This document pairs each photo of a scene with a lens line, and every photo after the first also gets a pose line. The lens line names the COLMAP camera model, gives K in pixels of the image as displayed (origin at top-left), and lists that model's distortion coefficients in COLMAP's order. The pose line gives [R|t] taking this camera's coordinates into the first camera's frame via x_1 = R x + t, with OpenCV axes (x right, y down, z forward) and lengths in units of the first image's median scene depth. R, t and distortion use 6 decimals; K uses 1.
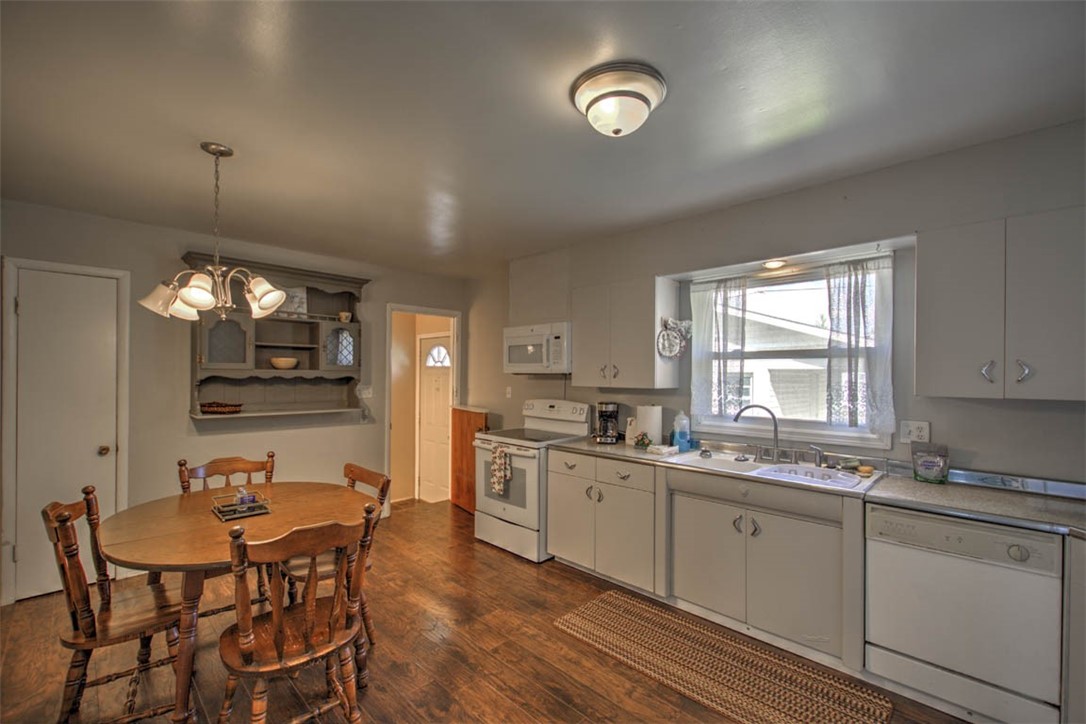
lens RADIAL K [[458.9, 0, 535.6], [0, 458.9, 373.8], [0, 0, 1]] dist [0.002237, -0.000143]
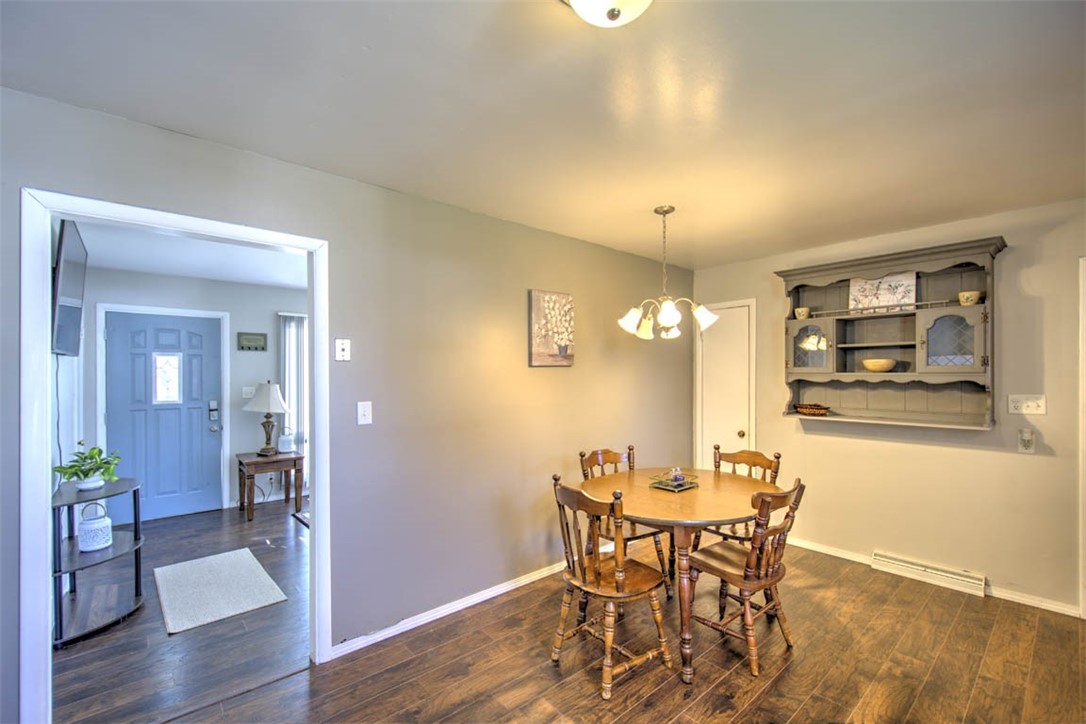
lens RADIAL K [[458.9, 0, 535.6], [0, 458.9, 373.8], [0, 0, 1]] dist [0.002237, -0.000143]
pose [[-0.047240, -0.006714, -0.998861, 0.370367], [0.002396, 0.999974, -0.006835, -0.002075], [0.998881, -0.002716, -0.047223, 0.385770]]
